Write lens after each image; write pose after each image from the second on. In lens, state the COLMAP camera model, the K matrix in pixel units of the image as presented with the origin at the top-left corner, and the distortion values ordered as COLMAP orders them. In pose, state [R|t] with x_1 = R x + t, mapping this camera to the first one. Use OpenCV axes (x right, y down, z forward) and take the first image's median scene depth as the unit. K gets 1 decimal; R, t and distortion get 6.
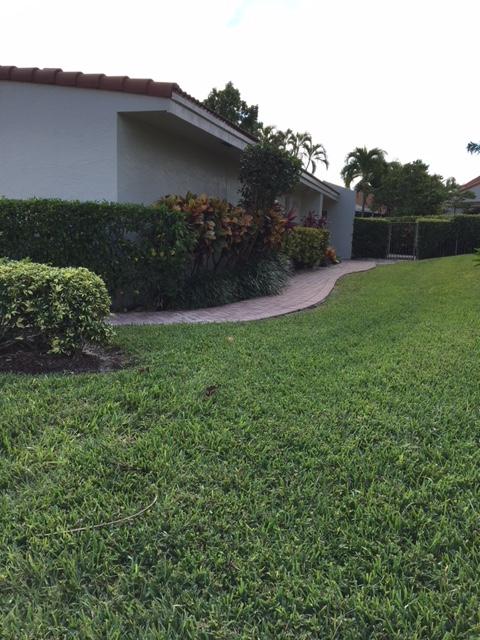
lens RADIAL K [[534.0, 0, 224.7], [0, 534.0, 329.0], [0, 0, 1]] dist [0.095325, -0.152988]
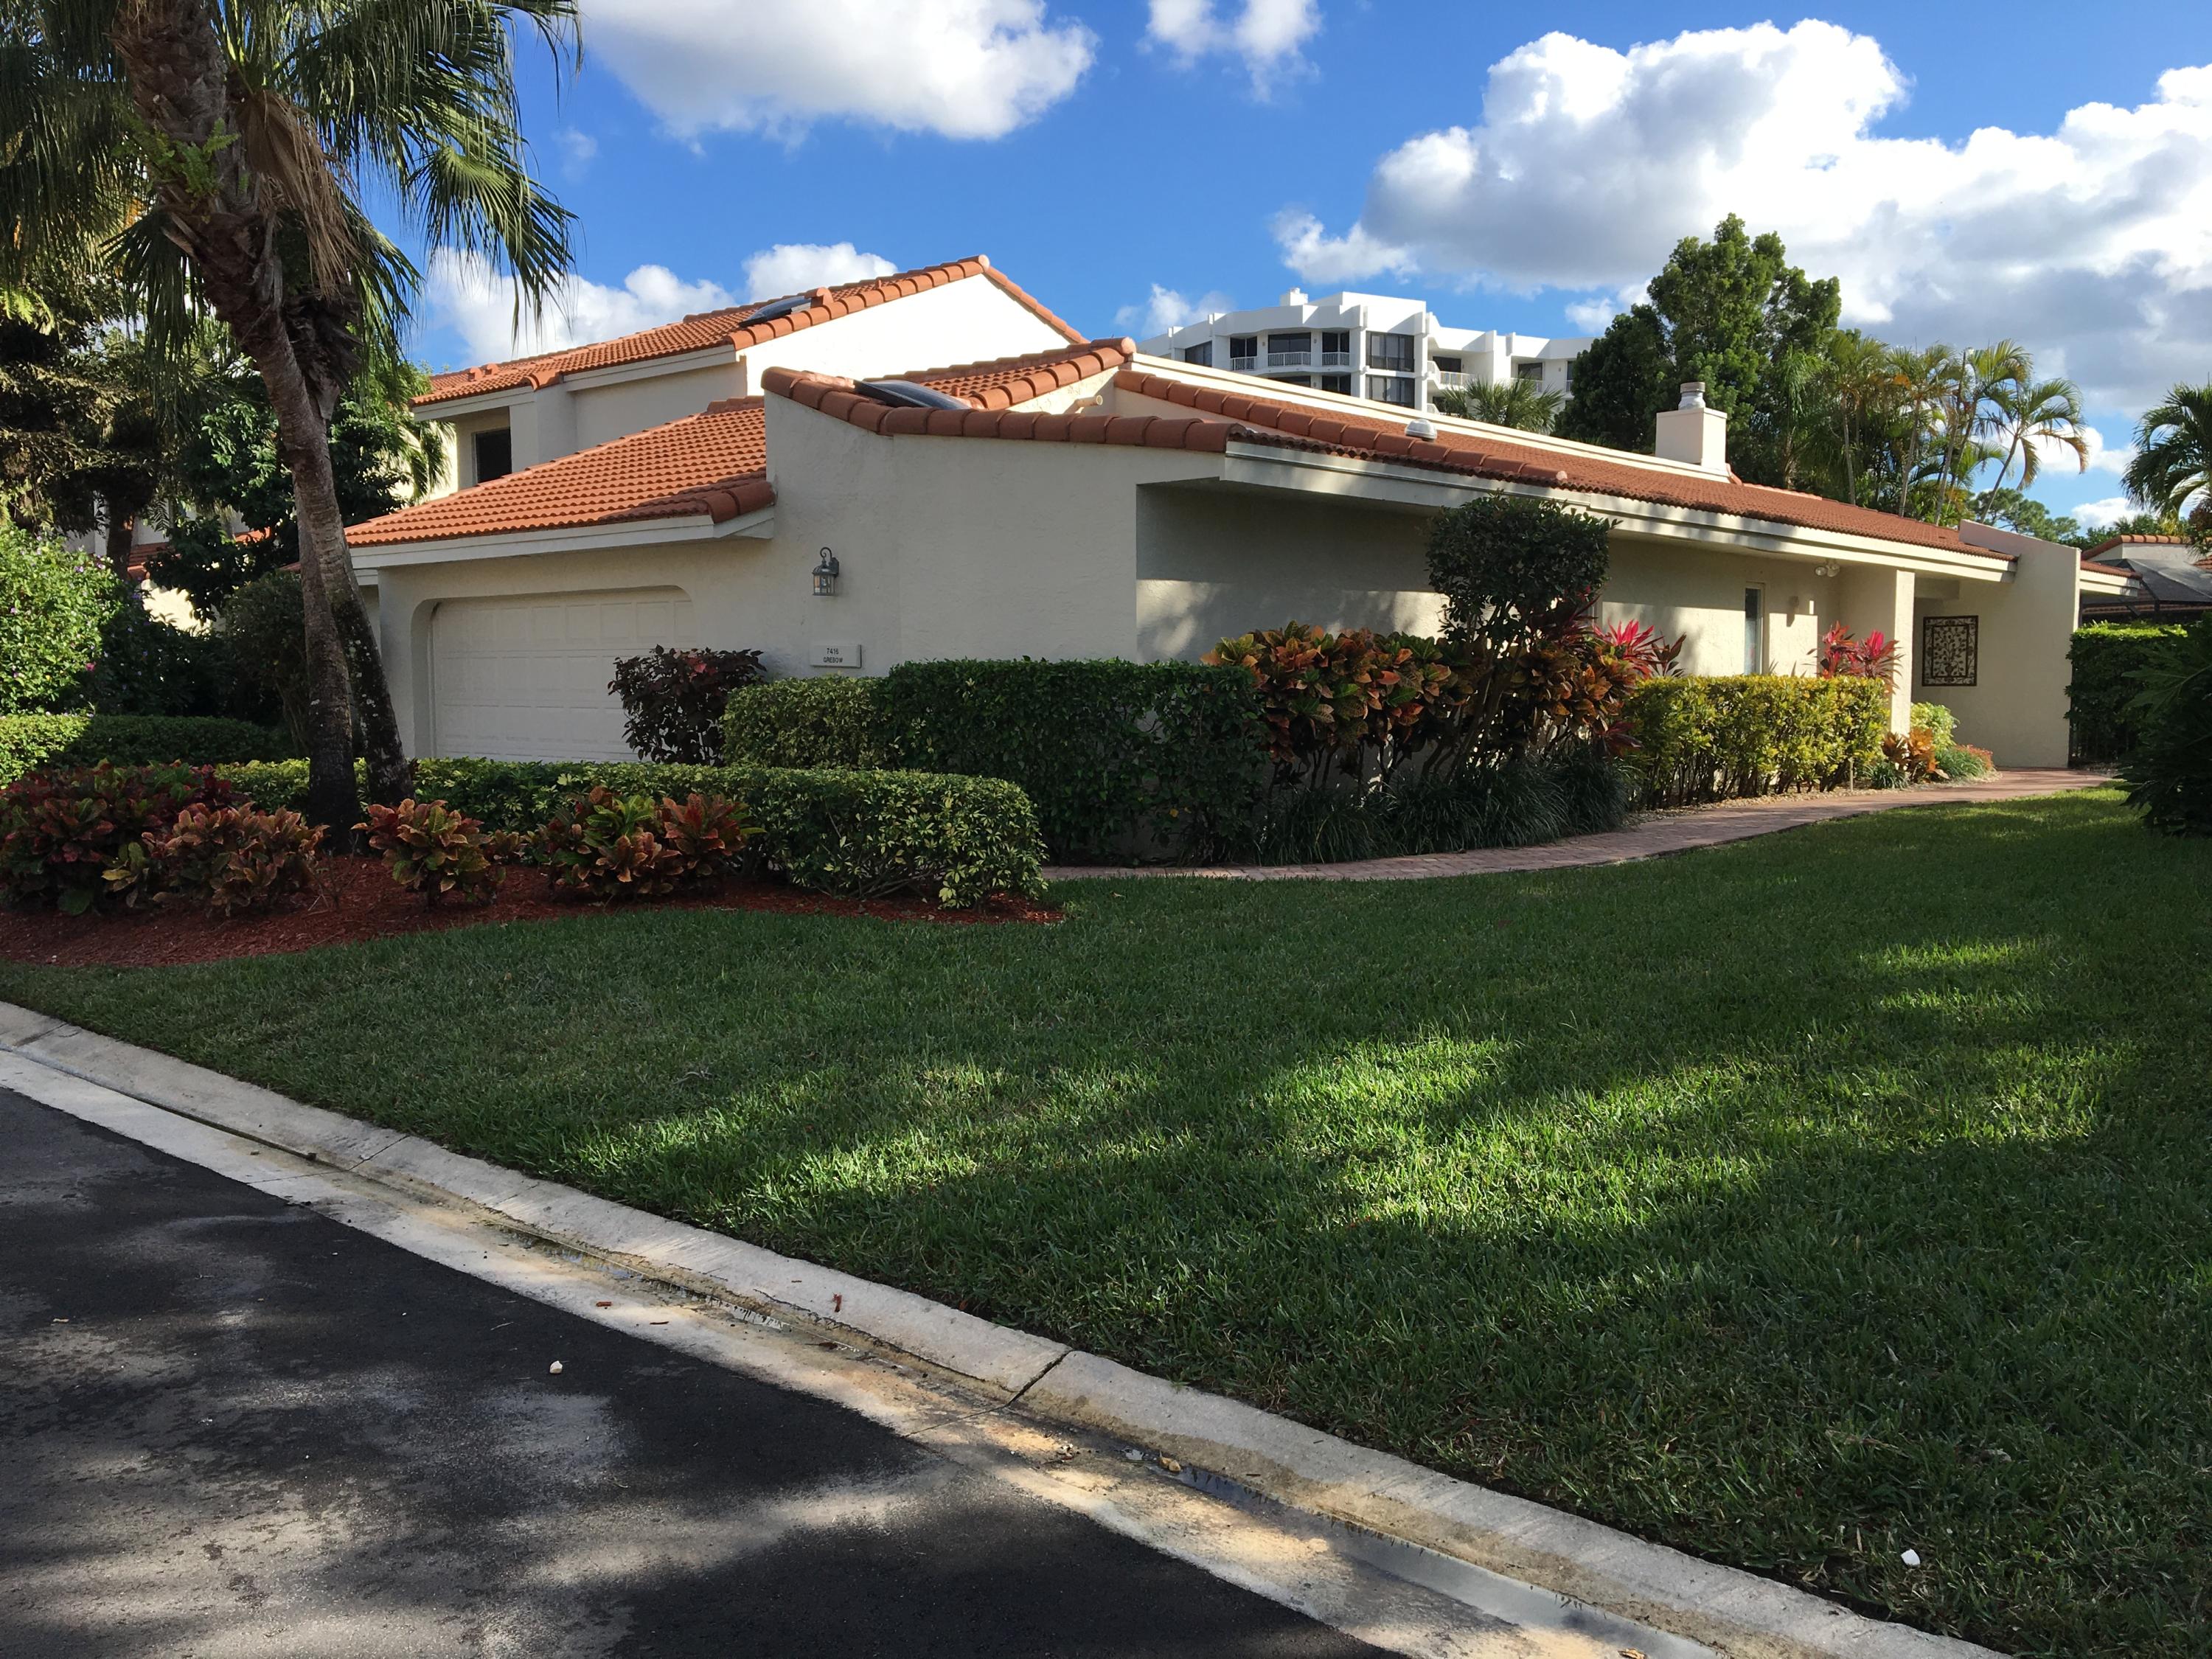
lens RADIAL K [[1845.5, 0, 1106.0], [0, 1845.5, 829.5], [0, 0, 1]] dist [0.095325, -0.152988]
pose [[0.927783, 0.008232, -0.373031, 0.163776], [-0.046063, 0.994636, -0.092617, 0.035170], [0.370267, 0.103112, 0.923185, -0.229855]]
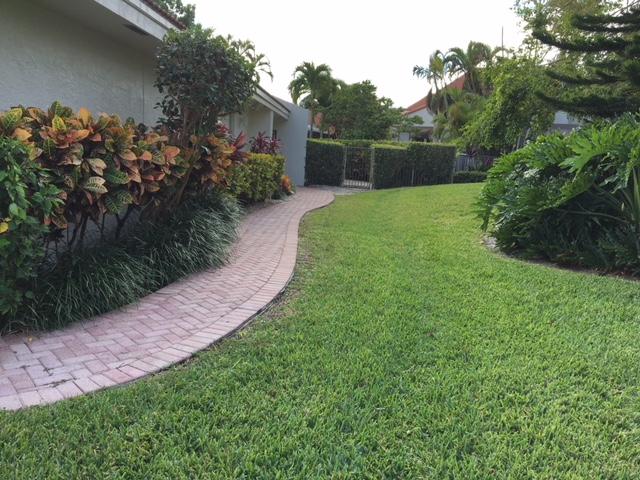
lens RADIAL K [[527.5, 0, 320.0], [0, 527.5, 240.0], [0, 0, 1]] dist [0.190068, -0.401448]
pose [[0.960190, -0.008676, 0.279212, 0.015729], [0.008159, 0.999962, 0.003014, -0.048422], [-0.279227, -0.000616, 0.960225, 0.166964]]
